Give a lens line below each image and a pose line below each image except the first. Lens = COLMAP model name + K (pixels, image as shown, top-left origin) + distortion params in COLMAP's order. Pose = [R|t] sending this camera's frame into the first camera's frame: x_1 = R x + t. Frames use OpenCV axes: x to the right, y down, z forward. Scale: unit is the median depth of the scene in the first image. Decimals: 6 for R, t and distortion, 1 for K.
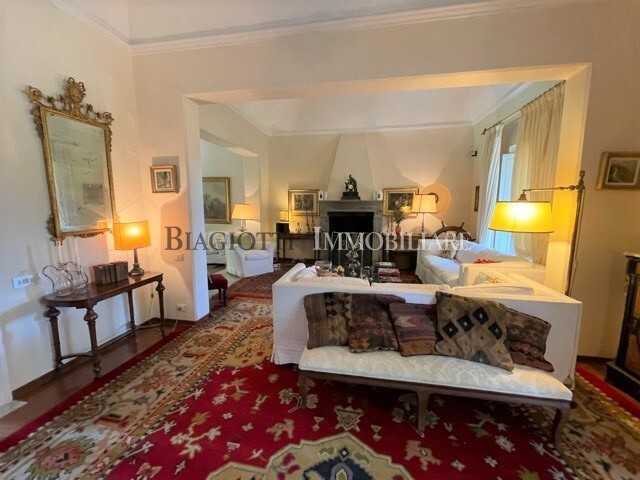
lens RADIAL K [[257.4, 0, 319.7], [0, 257.4, 239.4], [0, 0, 1]] dist [-0.002668, 0.000197]
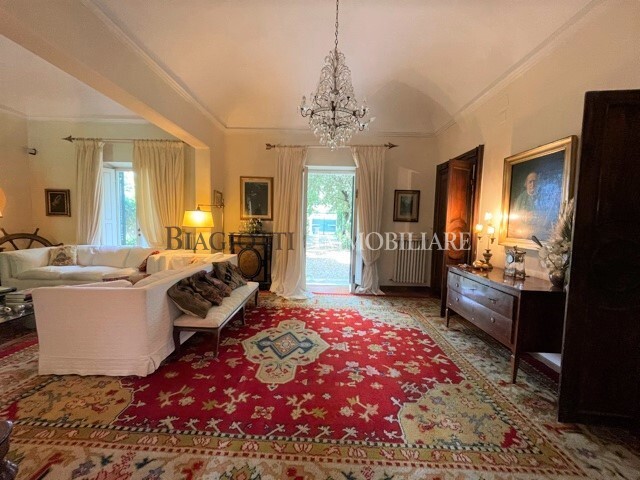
lens RADIAL K [[257.4, 0, 318.9], [0, 257.4, 239.5], [0, 0, 1]] dist [-0.002668, 0.000197]
pose [[-0.164873, -0.076800, 0.983320, -1.499726], [0.100401, 0.990478, 0.094193, -0.042740], [-0.981191, 0.114256, -0.155593, 0.621017]]
